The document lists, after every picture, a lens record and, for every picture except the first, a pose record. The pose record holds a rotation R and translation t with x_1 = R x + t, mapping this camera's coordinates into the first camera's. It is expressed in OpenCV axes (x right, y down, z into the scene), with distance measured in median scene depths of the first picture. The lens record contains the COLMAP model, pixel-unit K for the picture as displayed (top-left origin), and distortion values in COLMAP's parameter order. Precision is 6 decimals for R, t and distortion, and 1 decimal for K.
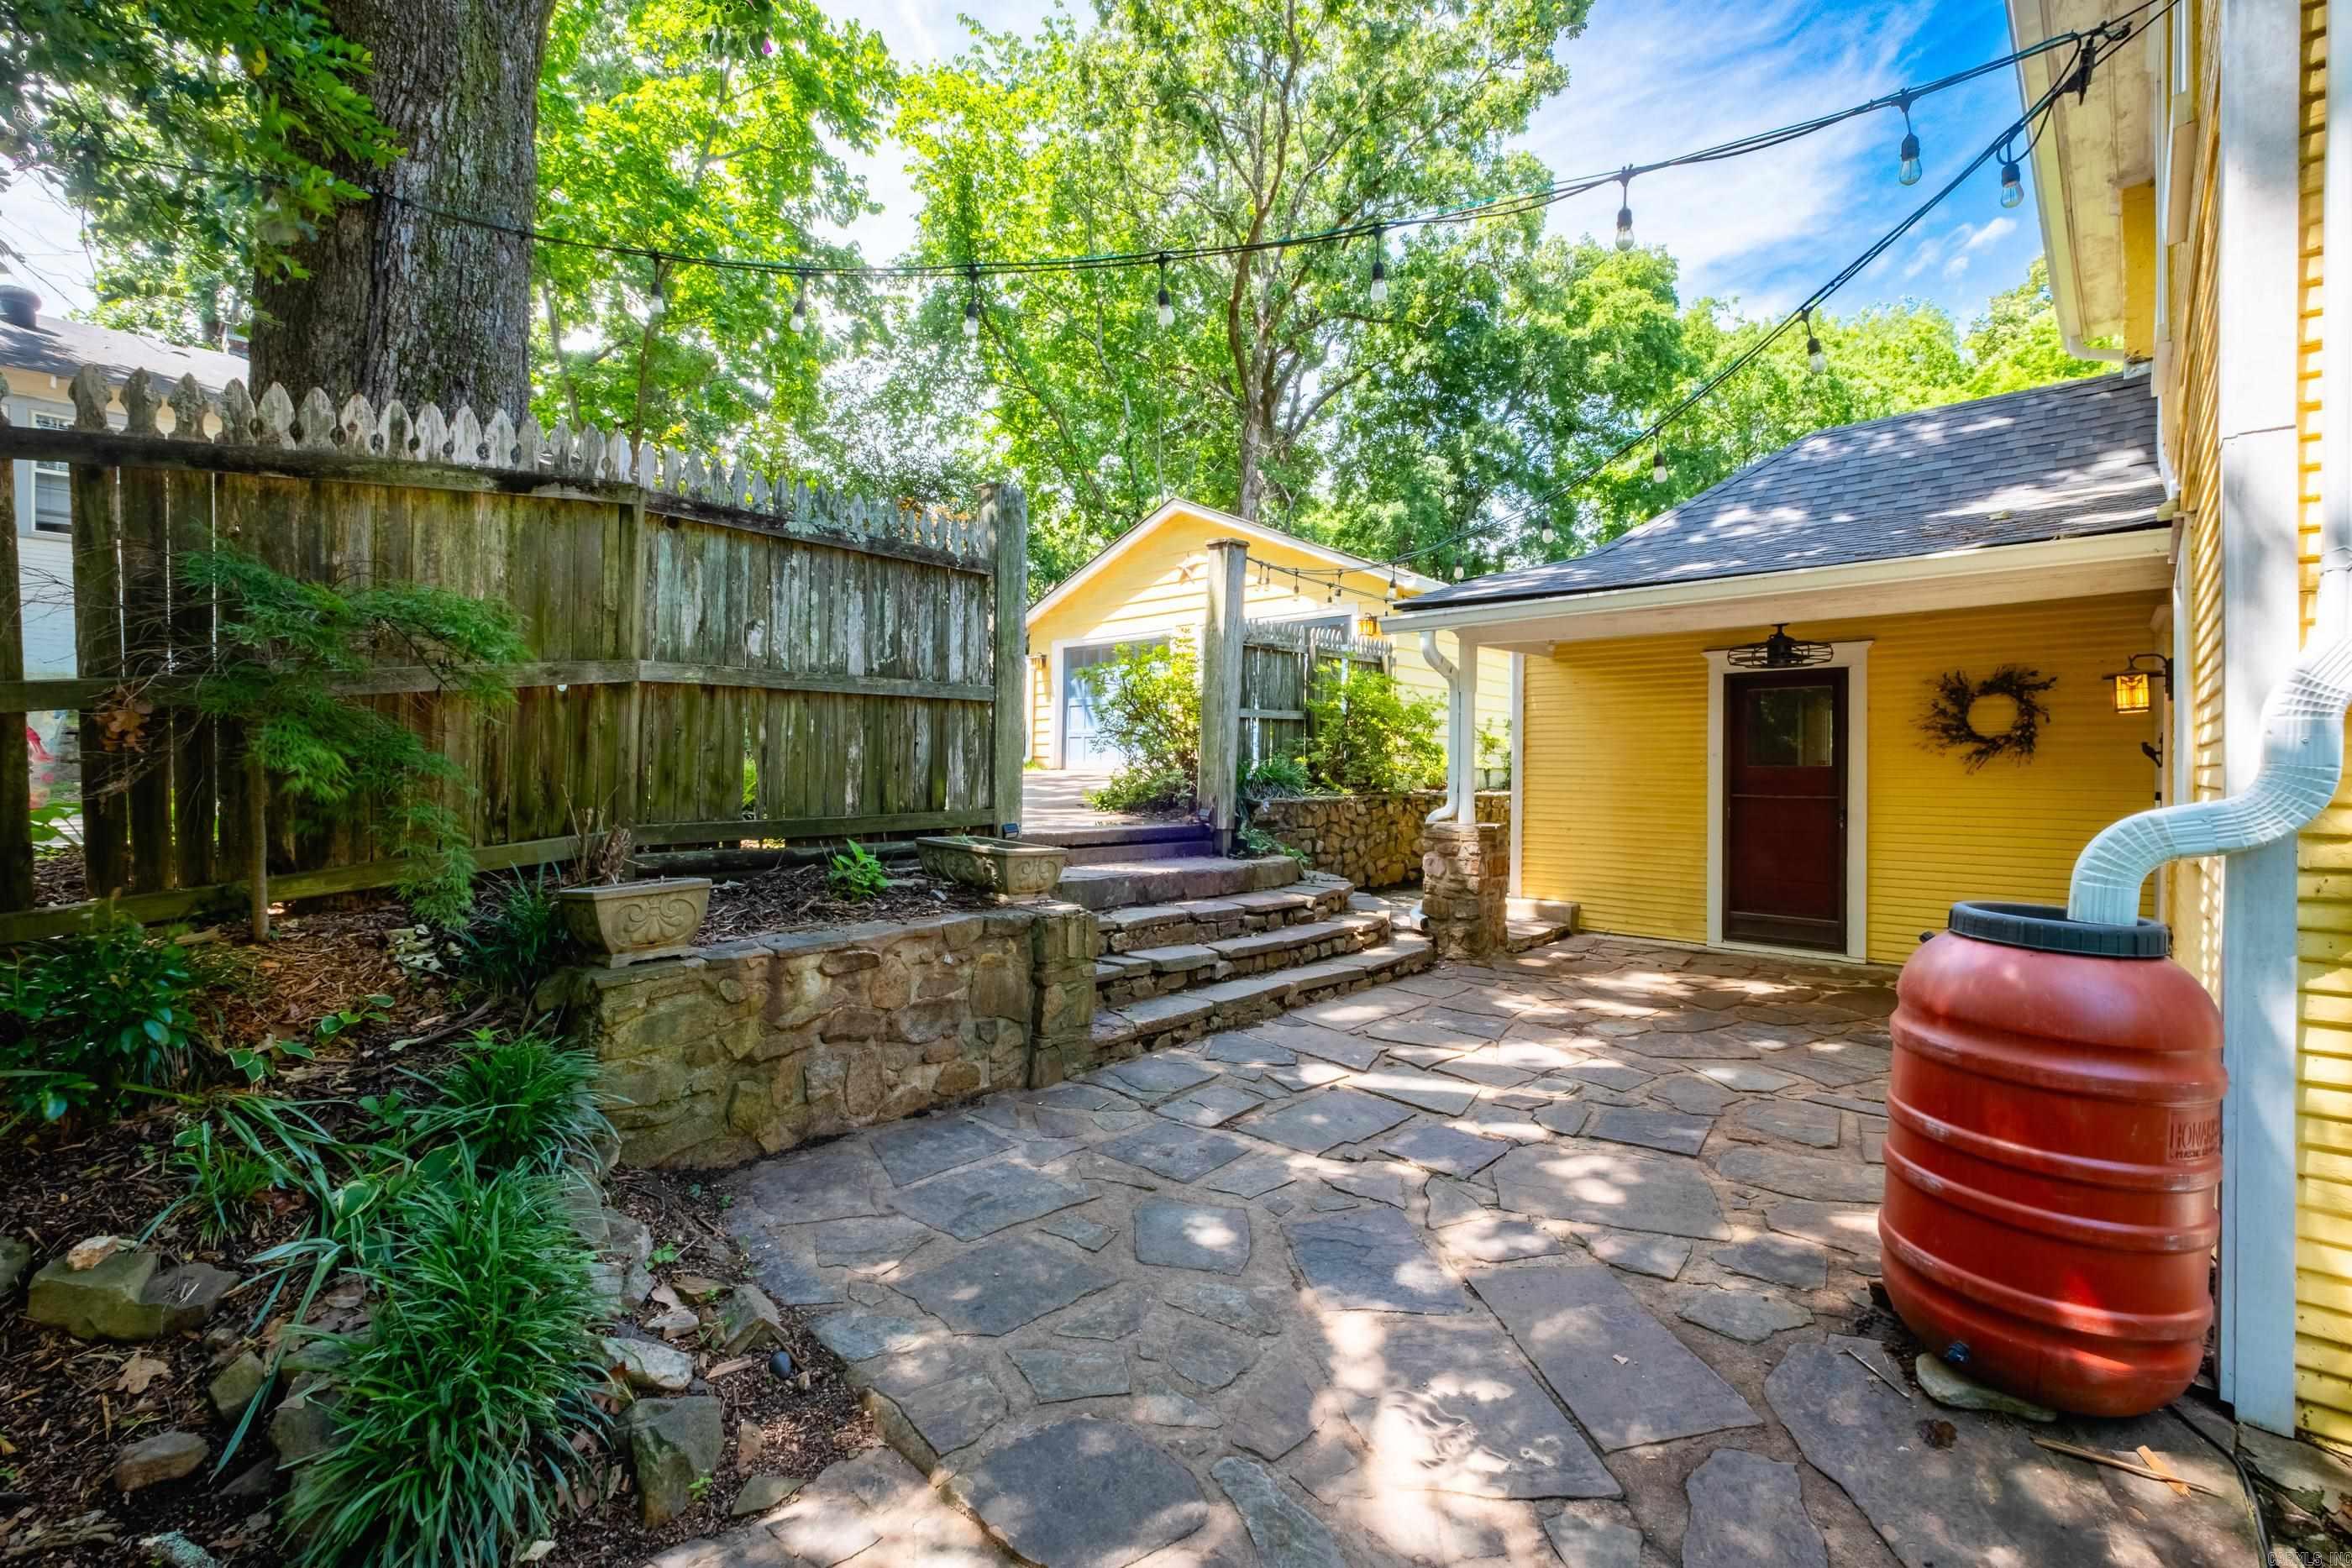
lens RADIAL K [[1009.0, 0, 1176.9], [0, 1009.0, 776.5], [0, 0, 1]] dist [0.000908, -0.000415]
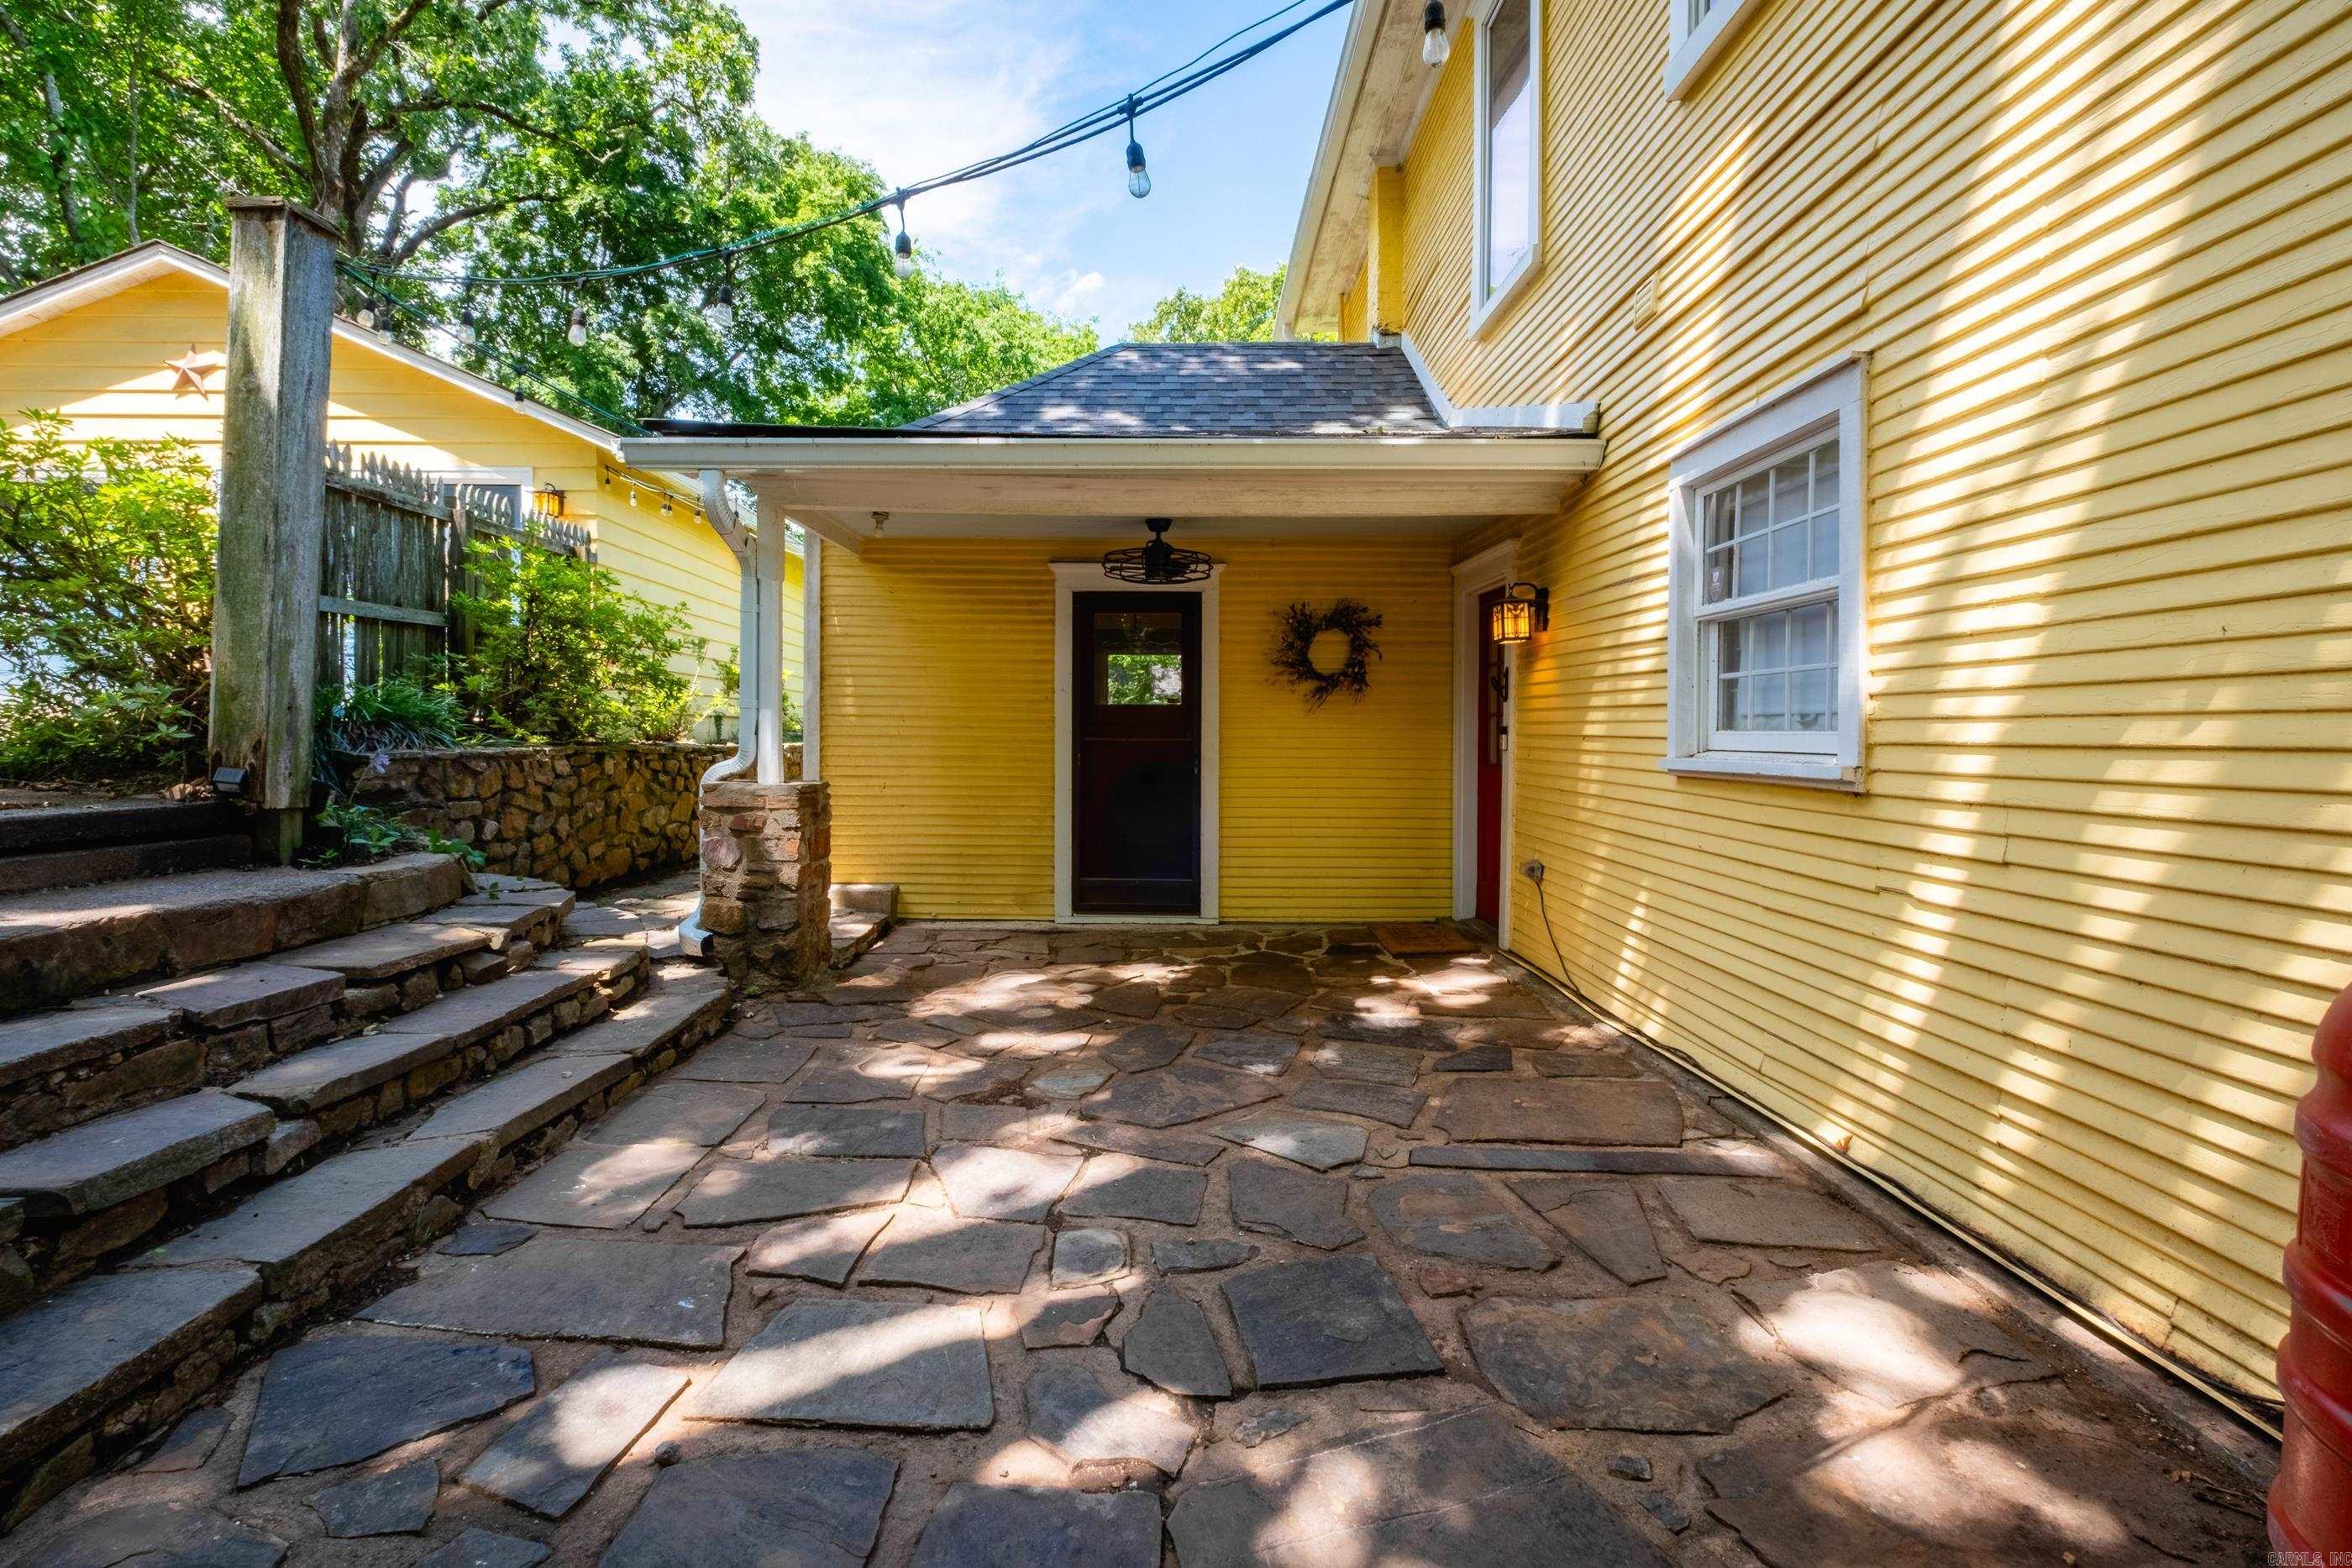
lens RADIAL K [[1040.4, 0, 1164.6], [0, 1040.4, 749.3], [0, 0, 1]] dist [-0.000215, -0.000718]
pose [[0.727815, -0.009208, 0.685712, 0.011205], [0.001436, 0.999928, 0.011903, 0.016232], [-0.685772, -0.007678, 0.727776, 0.308516]]
